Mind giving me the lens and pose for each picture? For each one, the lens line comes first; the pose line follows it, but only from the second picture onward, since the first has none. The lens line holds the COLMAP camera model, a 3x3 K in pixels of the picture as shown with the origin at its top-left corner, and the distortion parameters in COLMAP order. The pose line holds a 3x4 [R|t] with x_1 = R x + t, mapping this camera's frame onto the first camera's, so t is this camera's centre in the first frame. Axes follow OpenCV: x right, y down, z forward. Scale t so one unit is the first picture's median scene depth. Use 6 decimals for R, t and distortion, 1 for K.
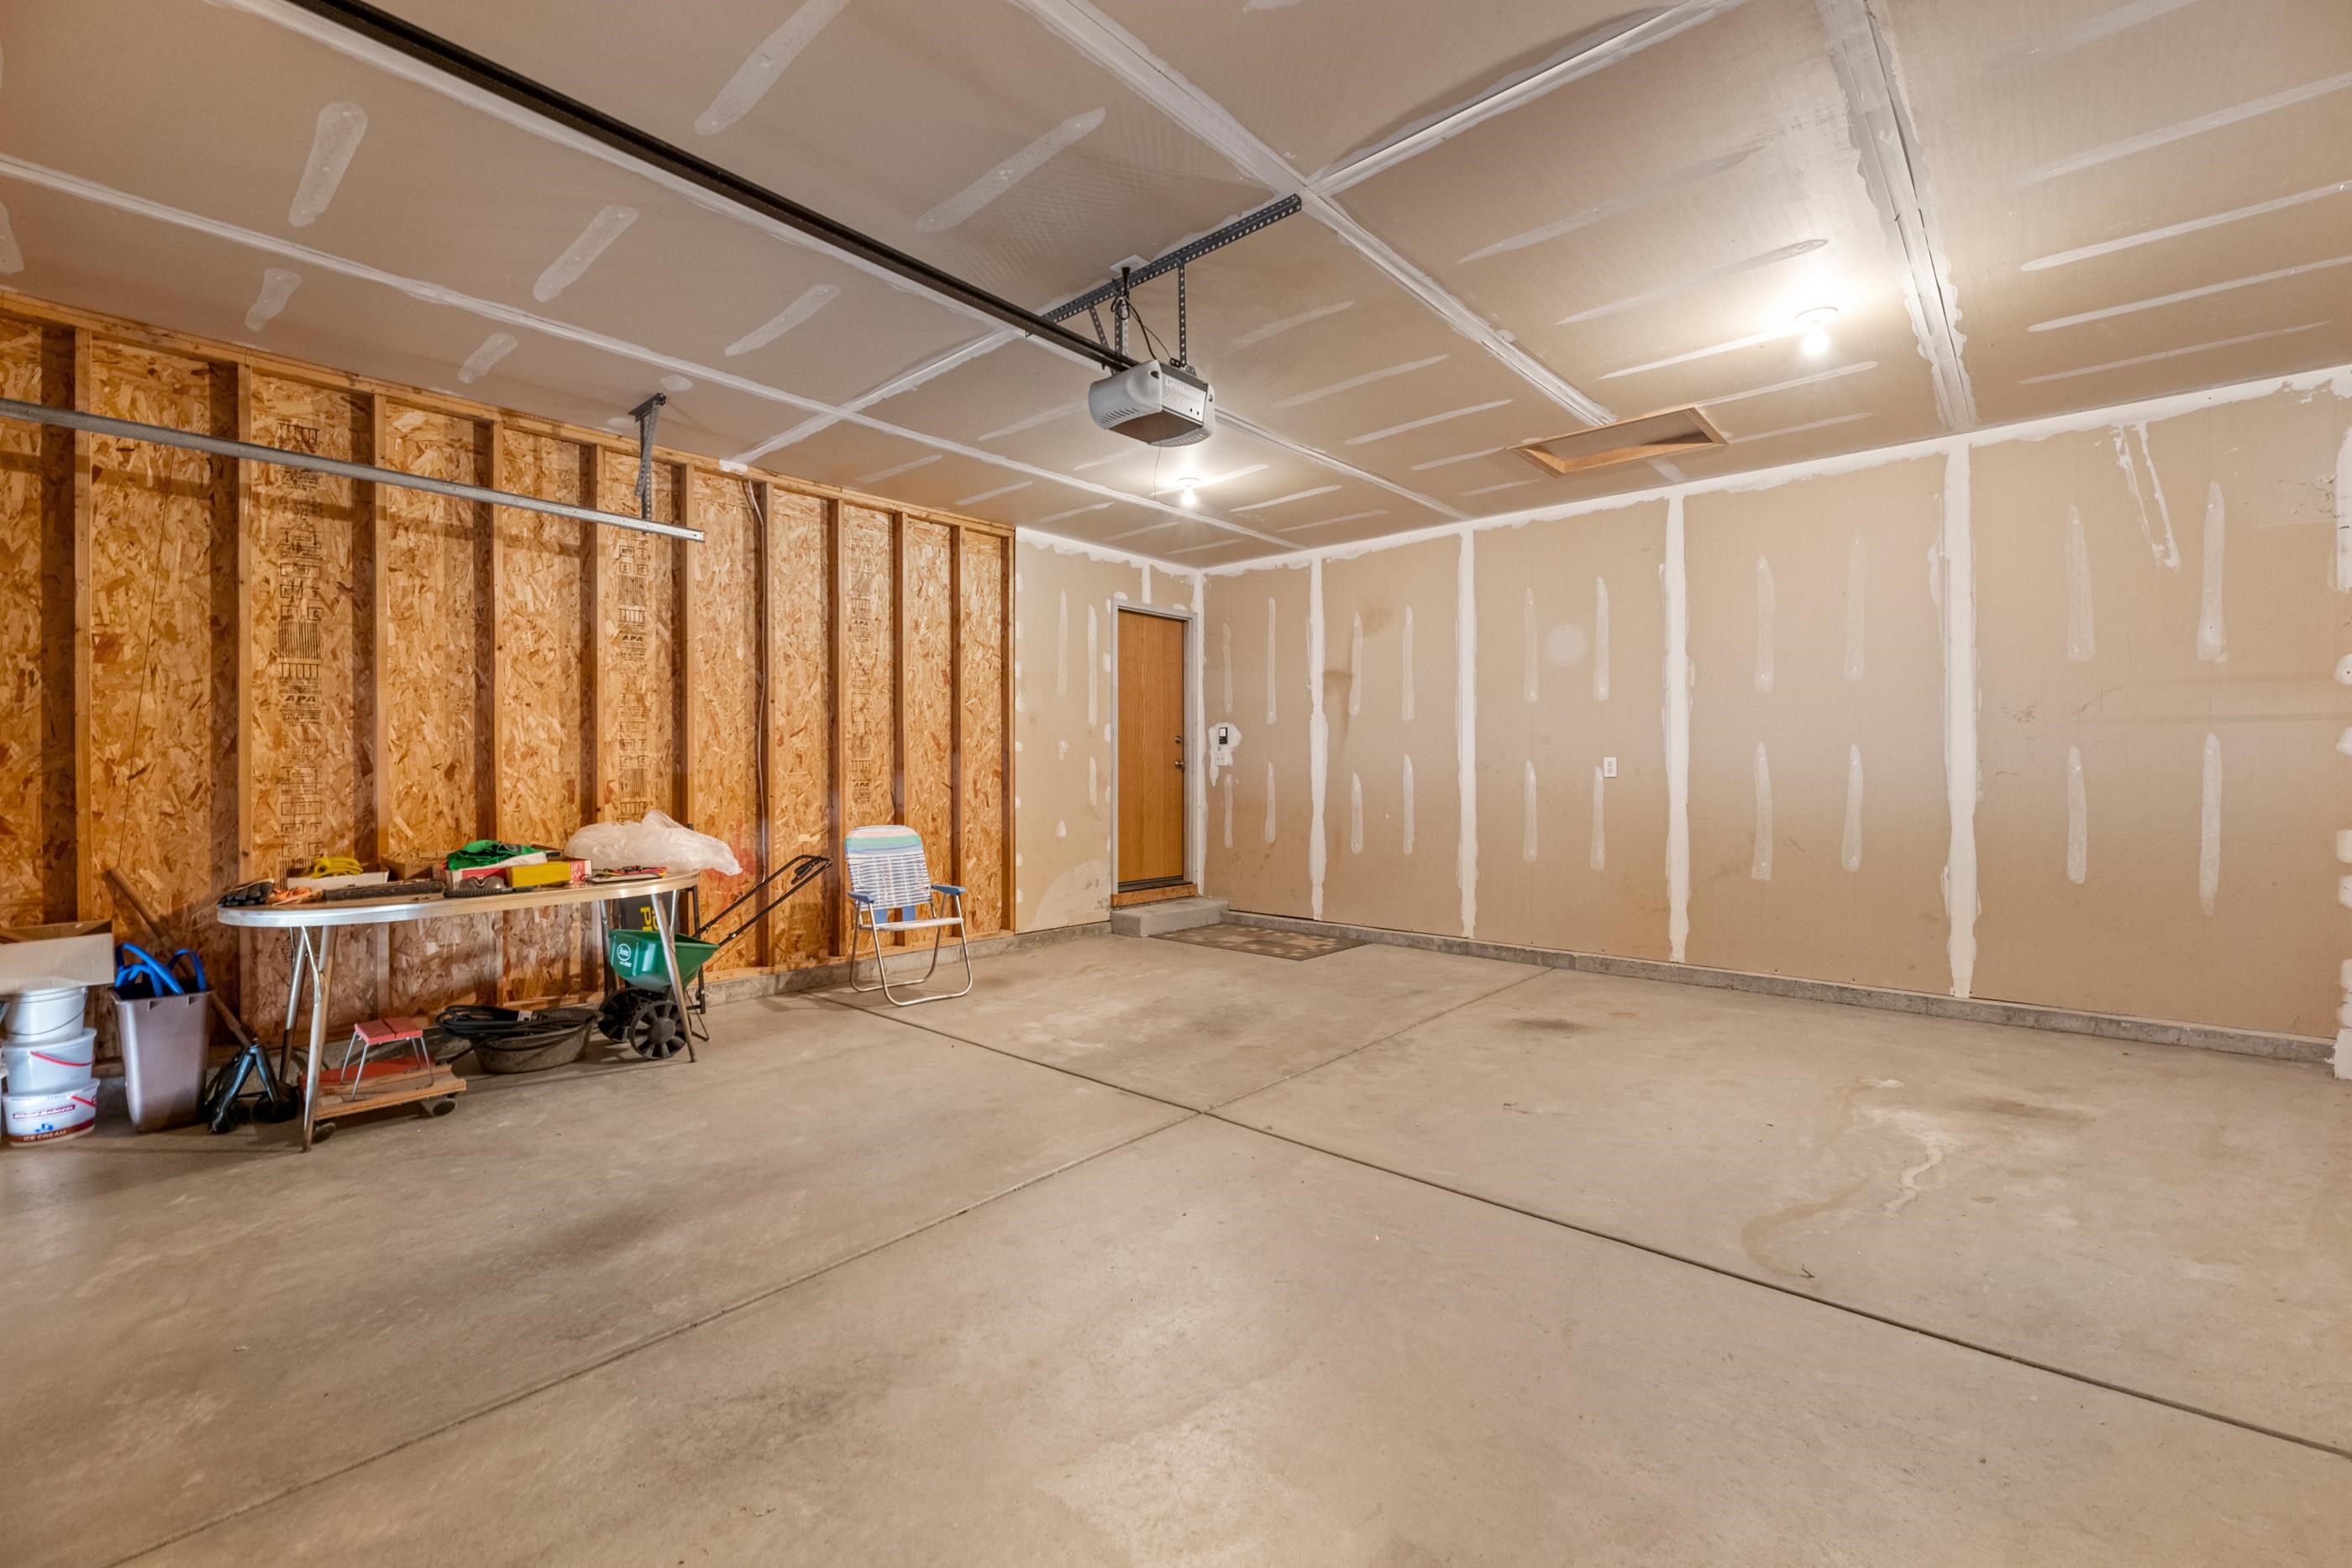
lens RADIAL K [[1022.0, 0, 1174.5], [0, 1022.0, 778.6], [0, 0, 1]] dist [-0.000712, -0.000558]
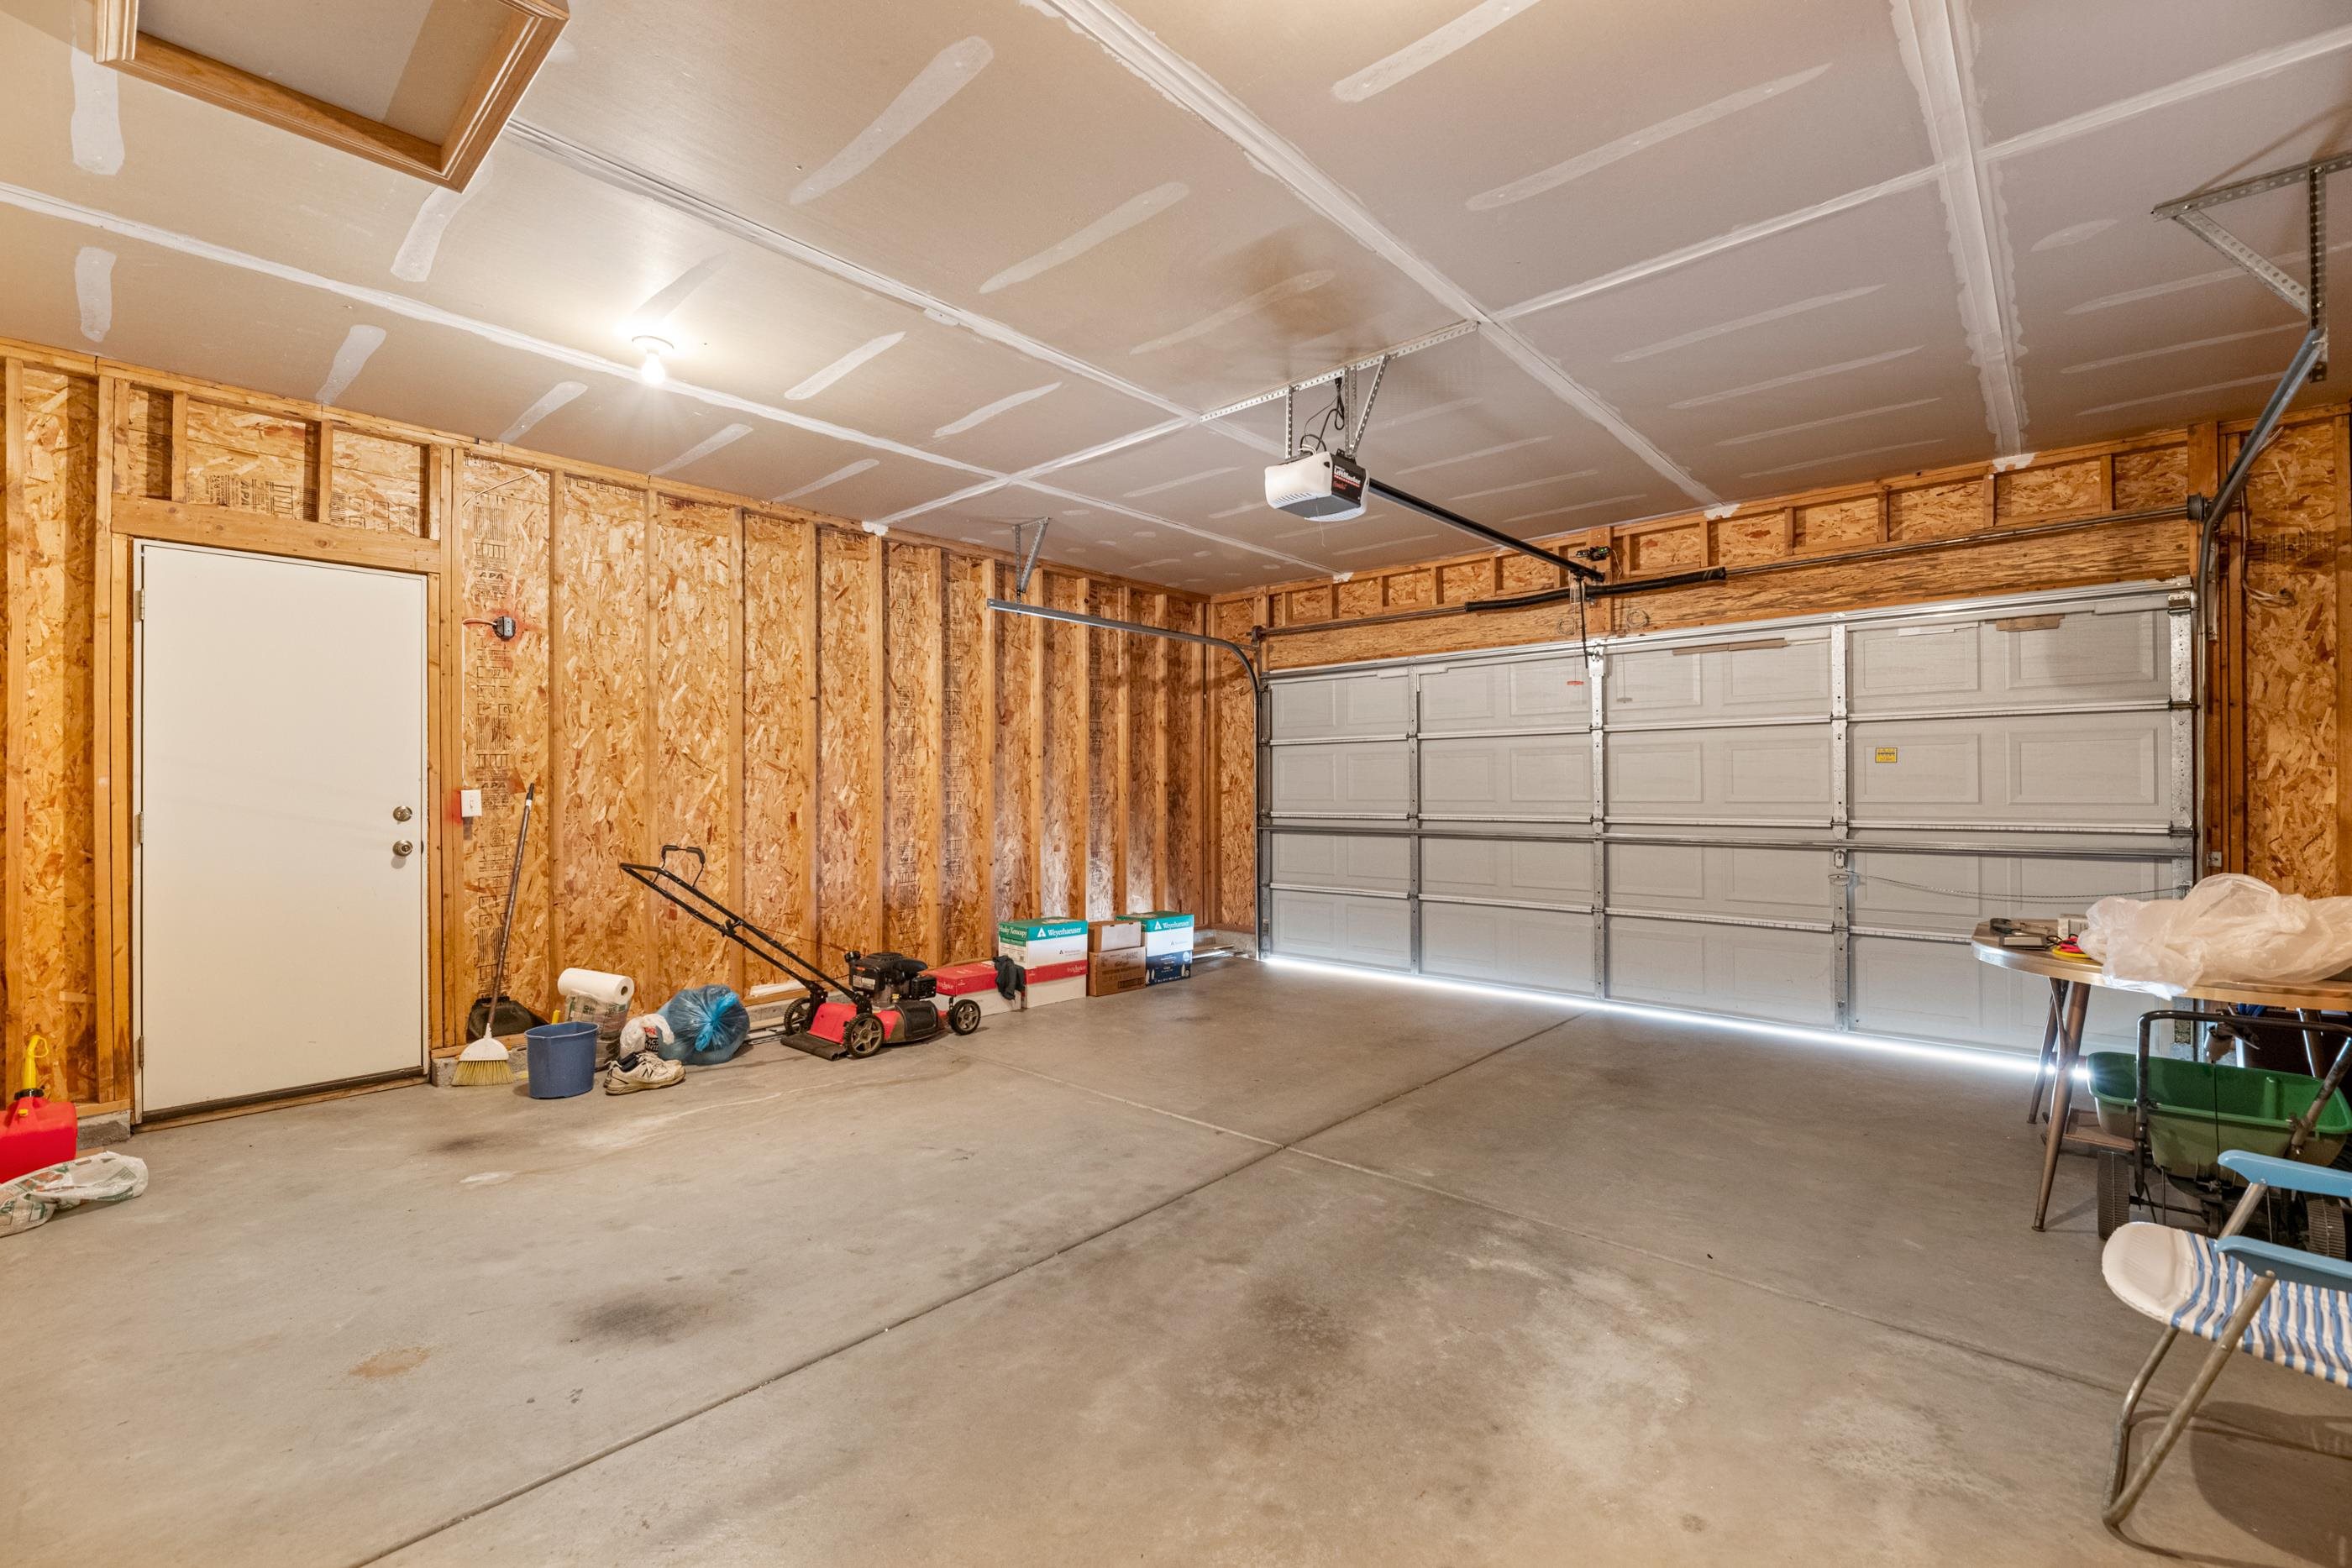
lens RADIAL K [[1022.0, 0, 1177.5], [0, 1022.0, 785.3], [0, 0, 1]] dist [-0.000712, -0.000558]
pose [[-0.999986, 0.004647, 0.002406, 0.112317], [0.004652, 0.999987, 0.002247, -0.027711], [-0.002395, 0.002258, -0.999995, 1.777766]]
